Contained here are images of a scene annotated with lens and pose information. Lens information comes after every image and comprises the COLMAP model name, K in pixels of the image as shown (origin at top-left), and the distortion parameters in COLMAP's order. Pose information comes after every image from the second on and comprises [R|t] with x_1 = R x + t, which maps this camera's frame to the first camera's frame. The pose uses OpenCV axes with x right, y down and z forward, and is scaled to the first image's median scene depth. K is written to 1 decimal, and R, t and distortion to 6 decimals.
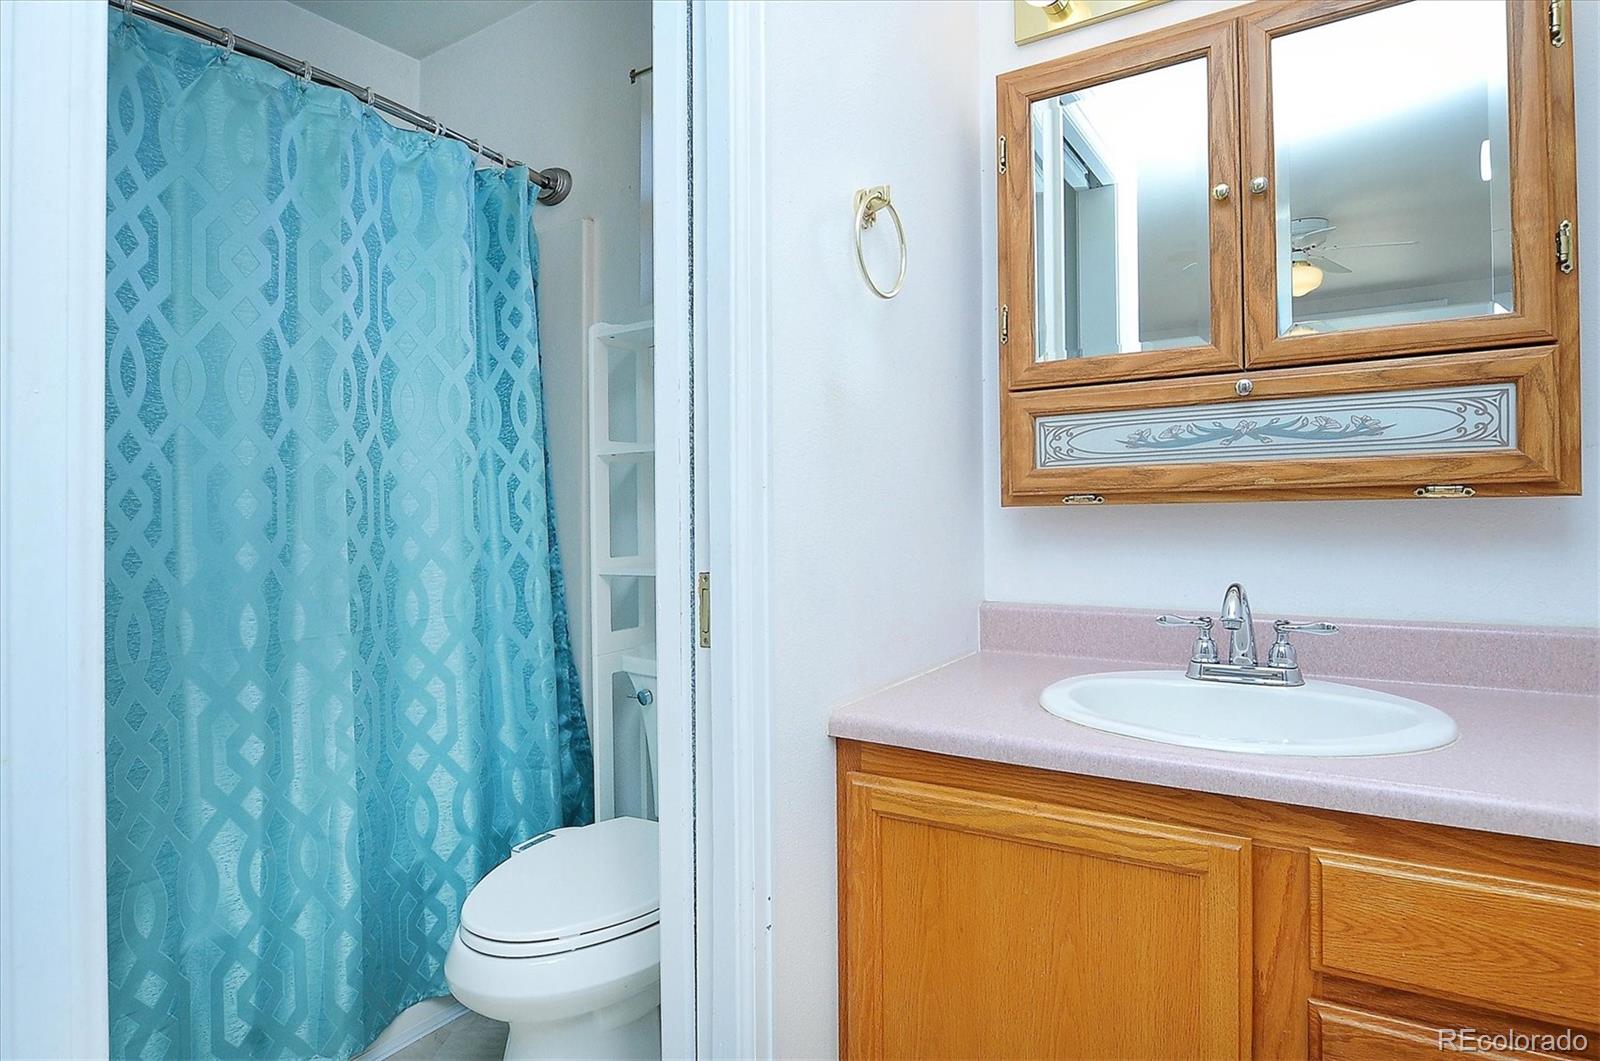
lens RADIAL K [[833.7, 0, 801.5], [0, 833.7, 528.8], [0, 0, 1]] dist [-0.014292, 0.000590]
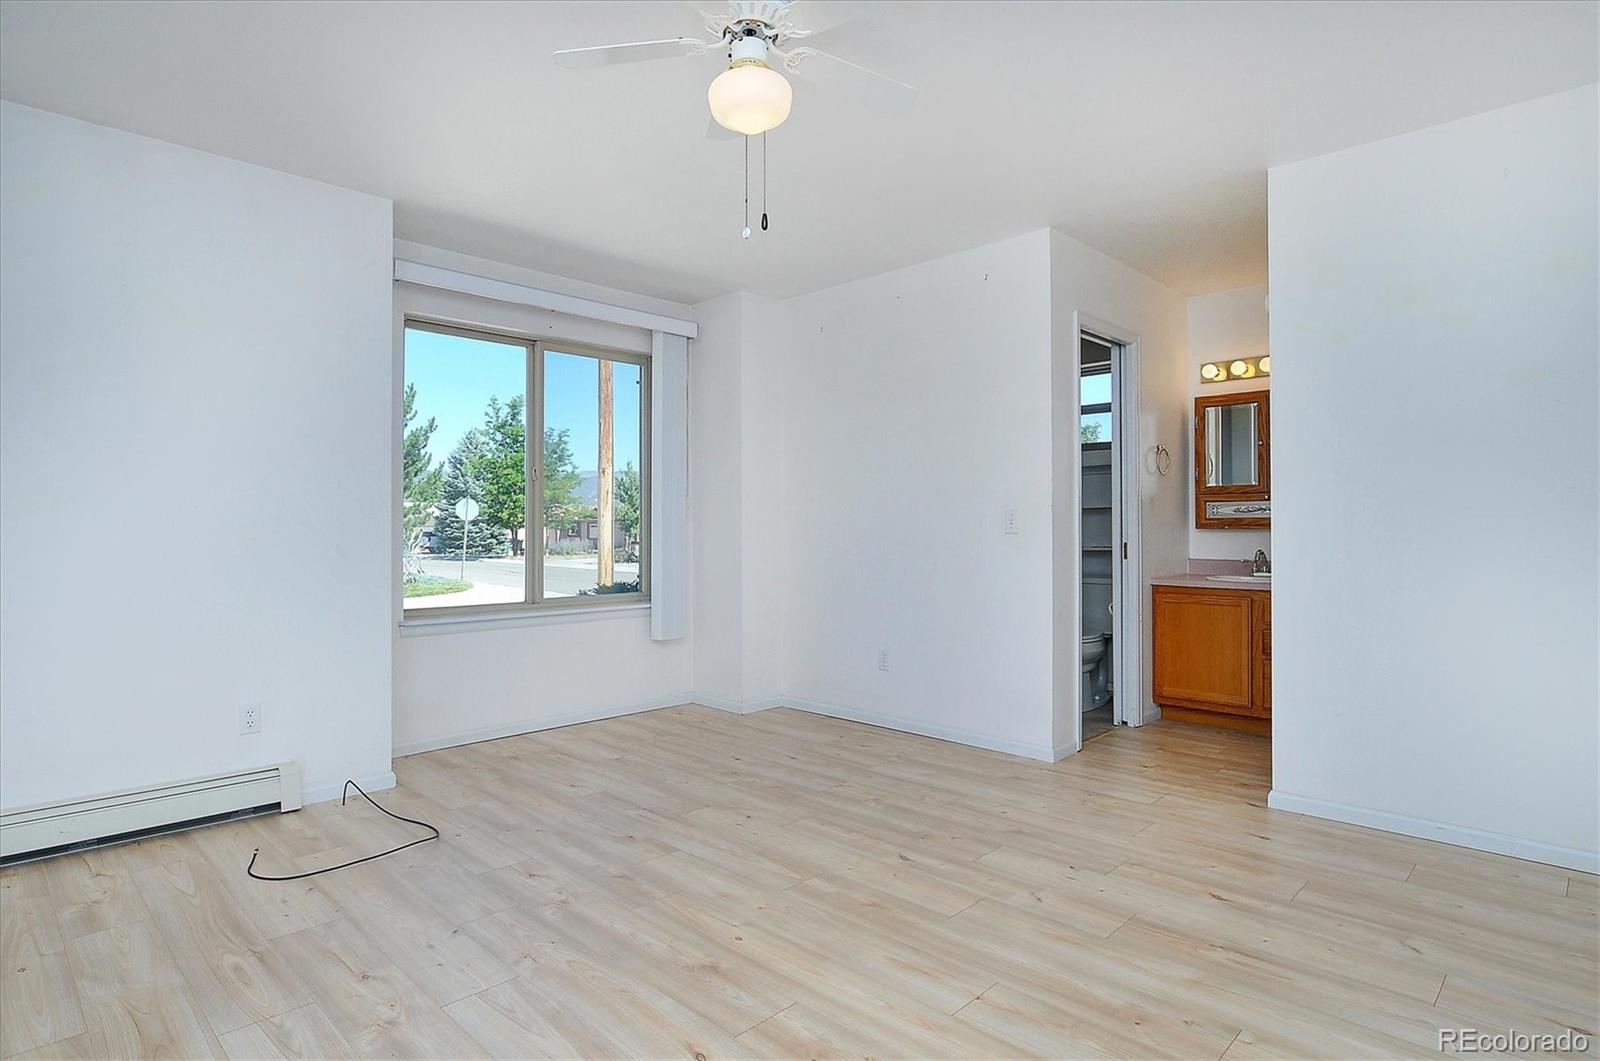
lens RADIAL K [[833.7, 0, 801.5], [0, 833.7, 528.8], [0, 0, 1]] dist [-0.014292, 0.000590]
pose [[0.977273, 0.006598, -0.211883, -0.657433], [-0.010428, 0.999802, -0.016965, 0.053377], [0.211729, 0.018789, 0.977148, -2.845143]]
